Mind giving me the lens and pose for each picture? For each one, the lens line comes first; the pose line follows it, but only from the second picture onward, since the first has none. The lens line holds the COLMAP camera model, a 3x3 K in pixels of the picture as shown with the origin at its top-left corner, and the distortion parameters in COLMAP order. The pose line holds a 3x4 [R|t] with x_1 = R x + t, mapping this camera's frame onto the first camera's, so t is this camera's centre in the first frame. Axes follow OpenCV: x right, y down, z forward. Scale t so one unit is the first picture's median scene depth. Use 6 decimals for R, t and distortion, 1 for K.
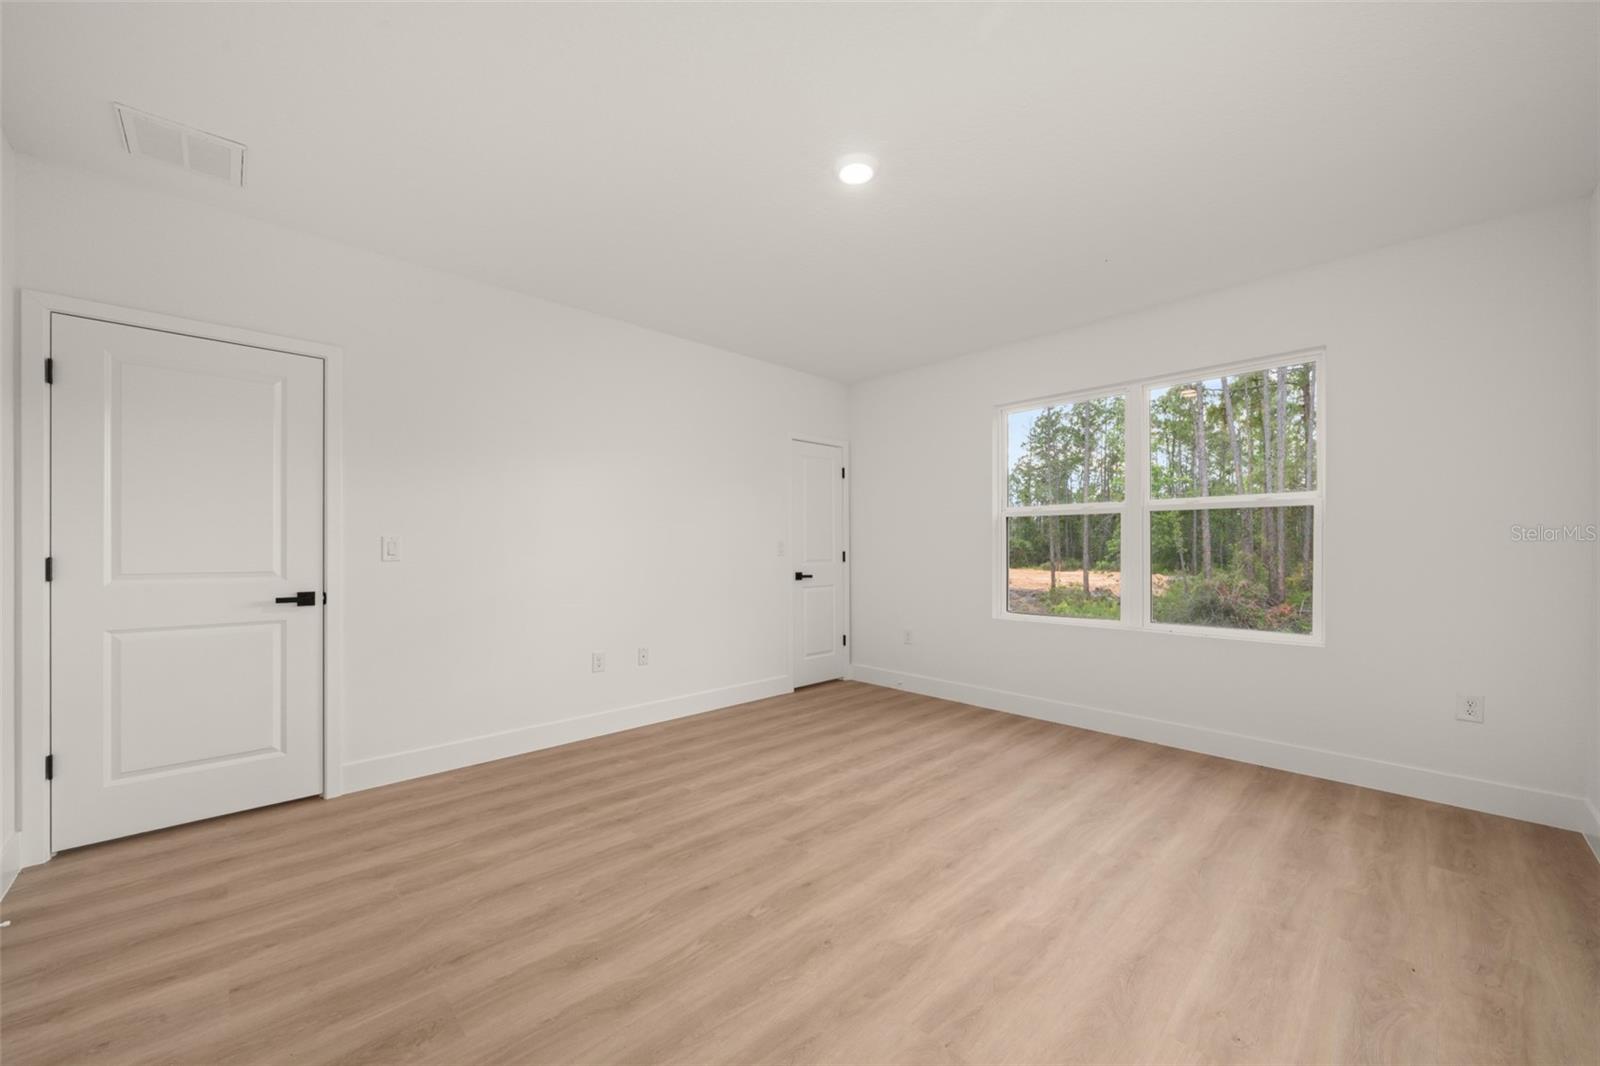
lens RADIAL K [[609.4, 0, 791.0], [0, 609.4, 541.1], [0, 0, 1]] dist [-0.002847, -0.000028]
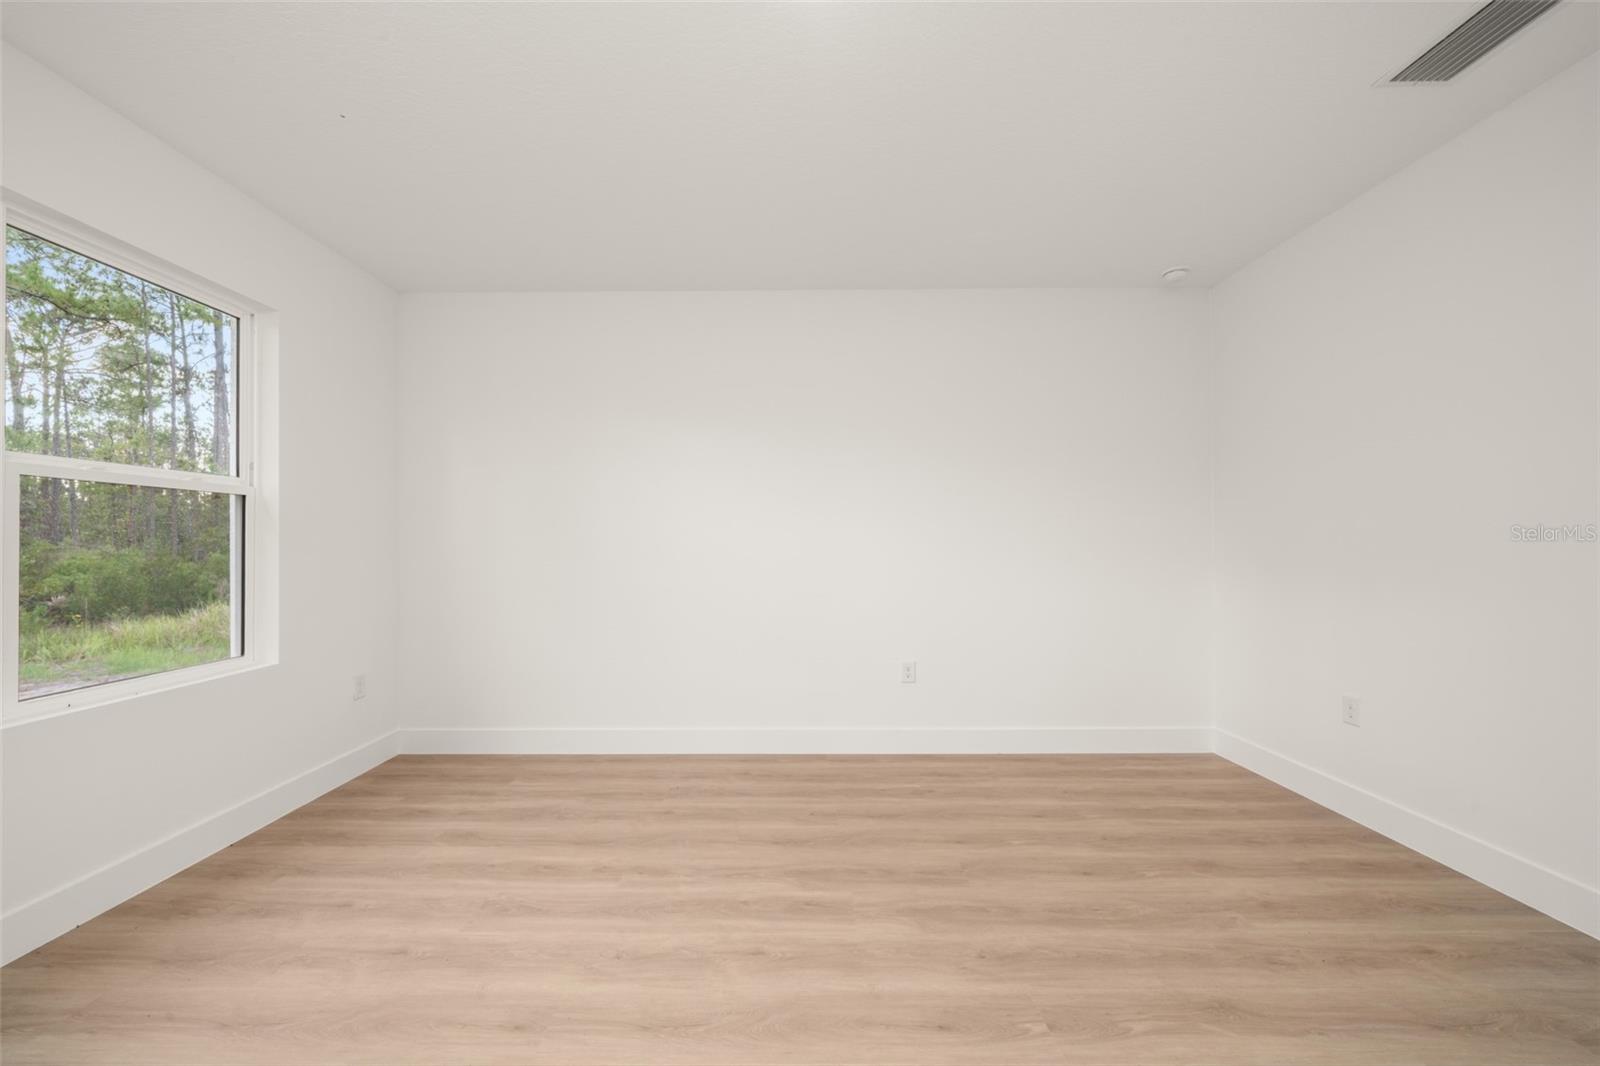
lens RADIAL K [[609.4, 0, 787.9], [0, 609.4, 541.8], [0, 0, 1]] dist [-0.002847, -0.000028]
pose [[-0.722027, 0.005372, 0.691844, -0.272093], [-0.003480, 0.999929, -0.011397, 0.013889], [-0.691856, -0.010637, -0.721957, 1.346789]]
